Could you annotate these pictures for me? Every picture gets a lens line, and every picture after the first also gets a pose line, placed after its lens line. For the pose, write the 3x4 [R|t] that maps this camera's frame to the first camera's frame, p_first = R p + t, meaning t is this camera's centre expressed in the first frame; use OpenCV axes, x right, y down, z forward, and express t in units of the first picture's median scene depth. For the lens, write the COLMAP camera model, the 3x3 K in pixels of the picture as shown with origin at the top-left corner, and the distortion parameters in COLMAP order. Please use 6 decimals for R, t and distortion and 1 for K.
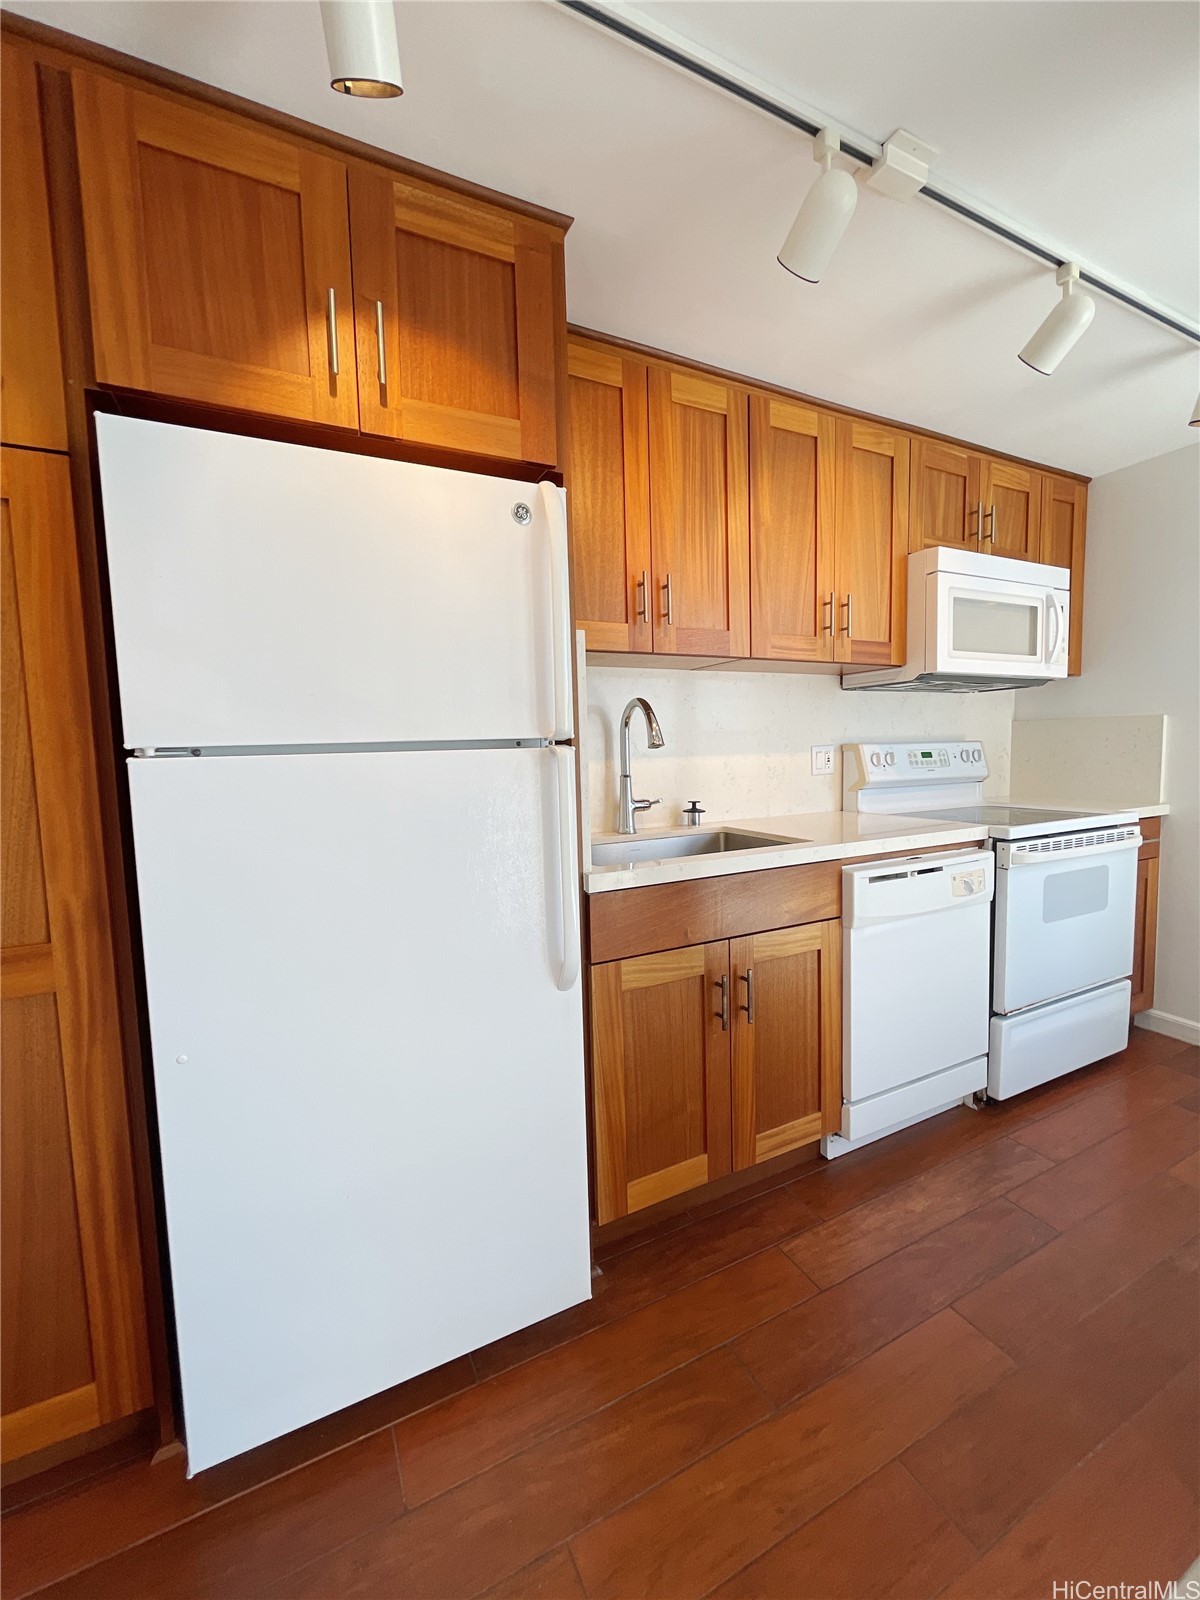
lens RADIAL K [[654.3, 0, 609.6], [0, 654.3, 799.1], [0, 0, 1]] dist [-0.003630, -0.000455]
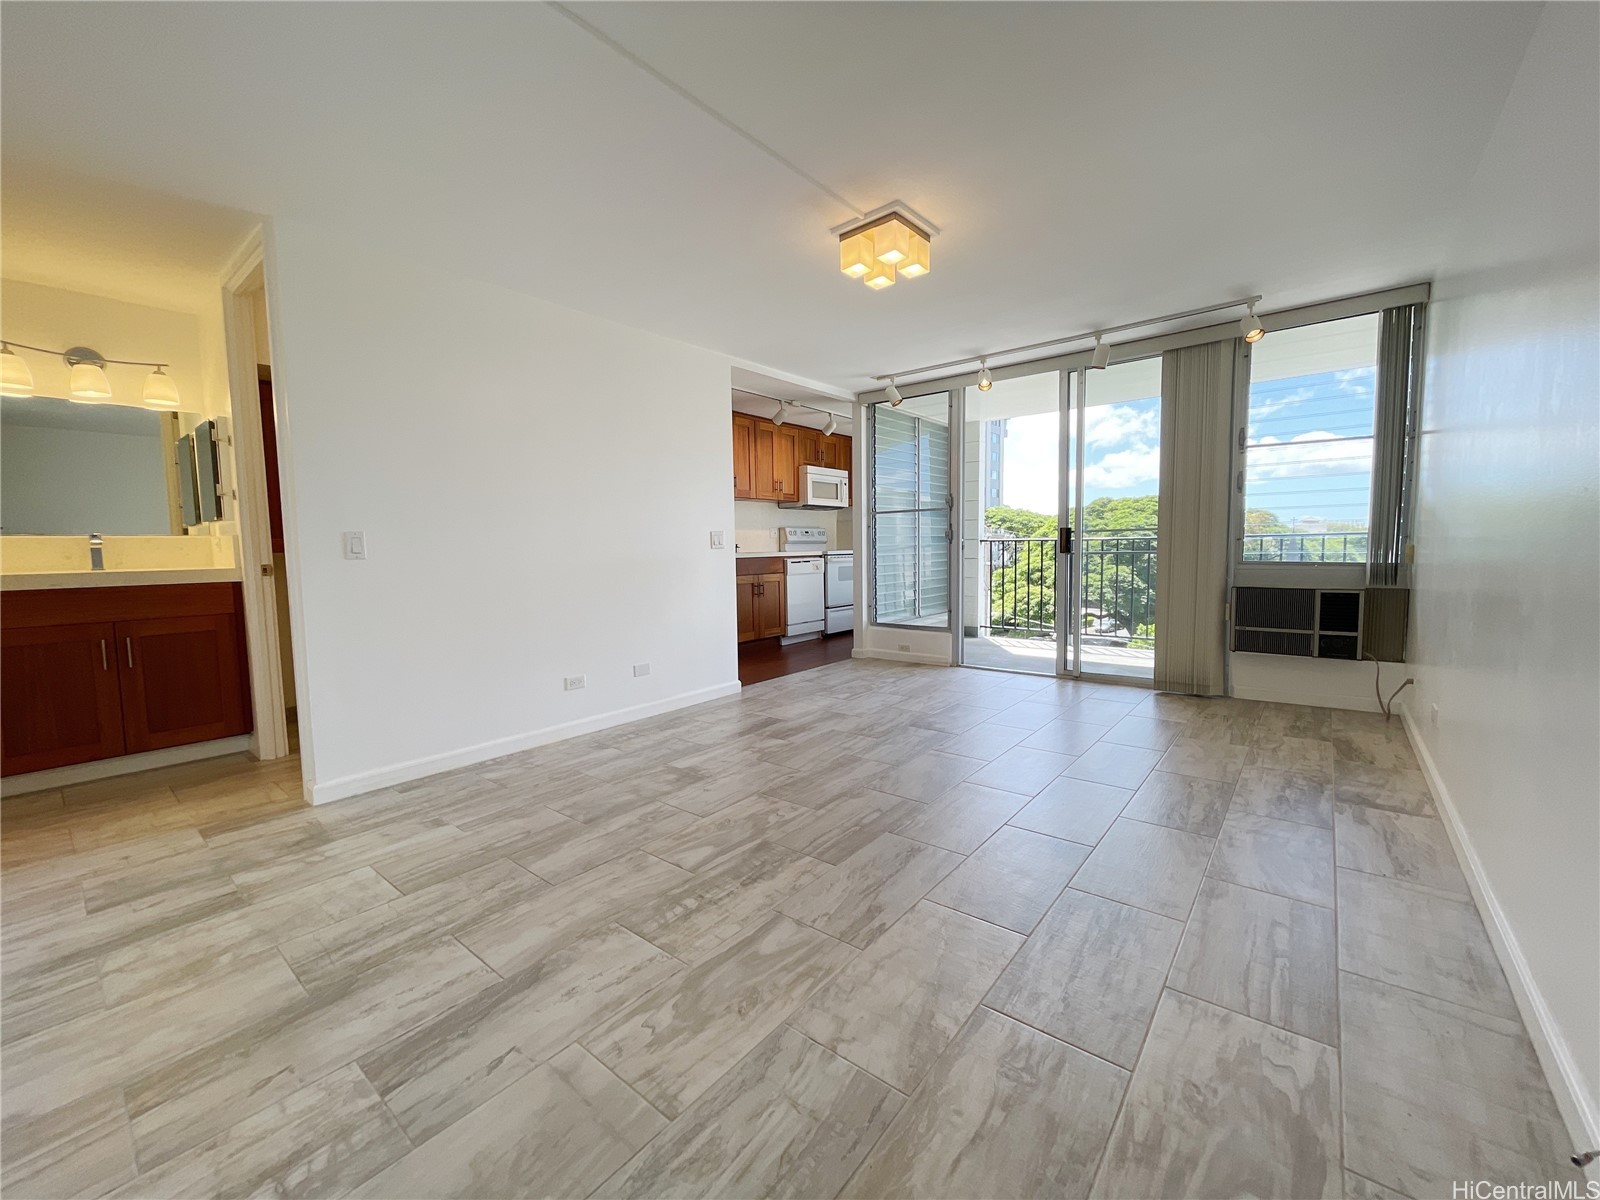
lens RADIAL K [[643.6, 0, 799.6], [0, 643.6, 595.5], [0, 0, 1]] dist [0.000401, -0.000035]
pose [[0.913250, -0.019960, 0.406911, -0.995778], [0.025923, 0.999622, -0.009146, 0.335501], [-0.406575, 0.018901, 0.913422, -2.226888]]
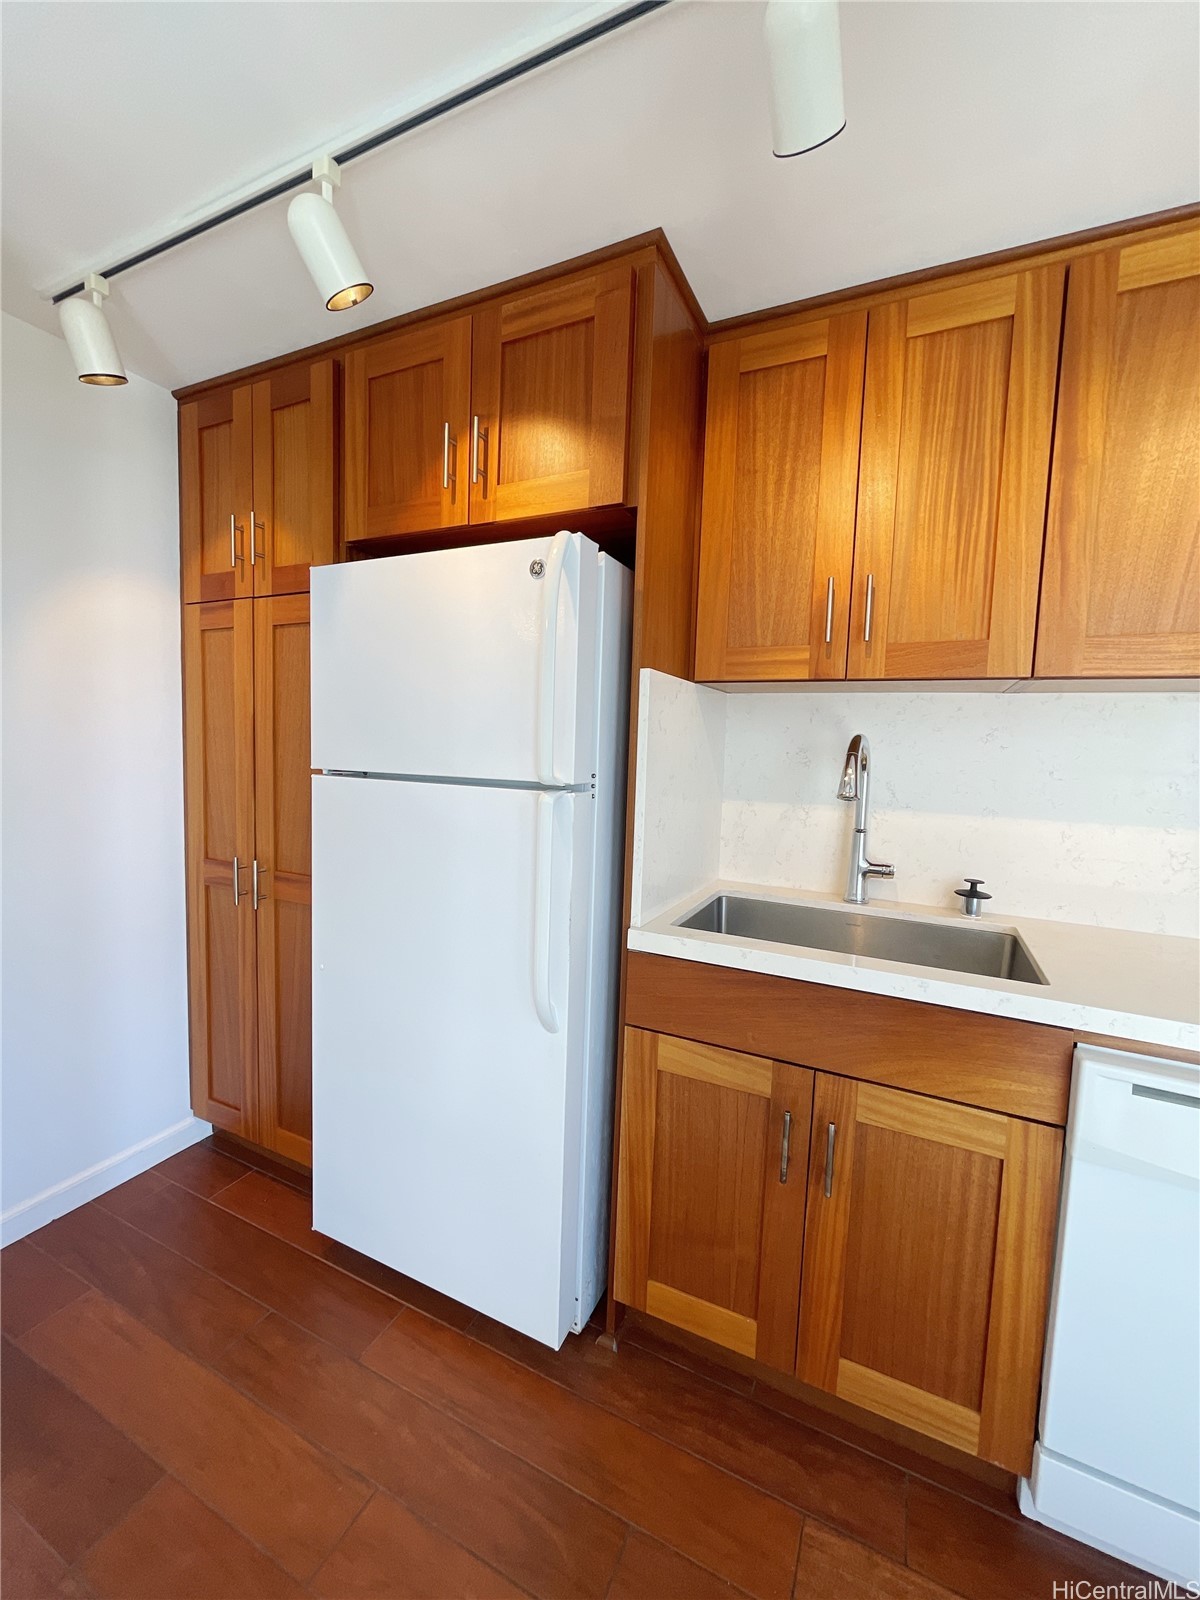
lens RADIAL K [[654.3, 0, 609.6], [0, 654.3, 799.1], [0, 0, 1]] dist [-0.003630, -0.000455]
pose [[0.600018, 0.110692, -0.792291, 0.530983], [-0.114818, 0.992043, 0.051645, -0.089847], [0.791704, 0.059981, 0.607953, 0.312005]]
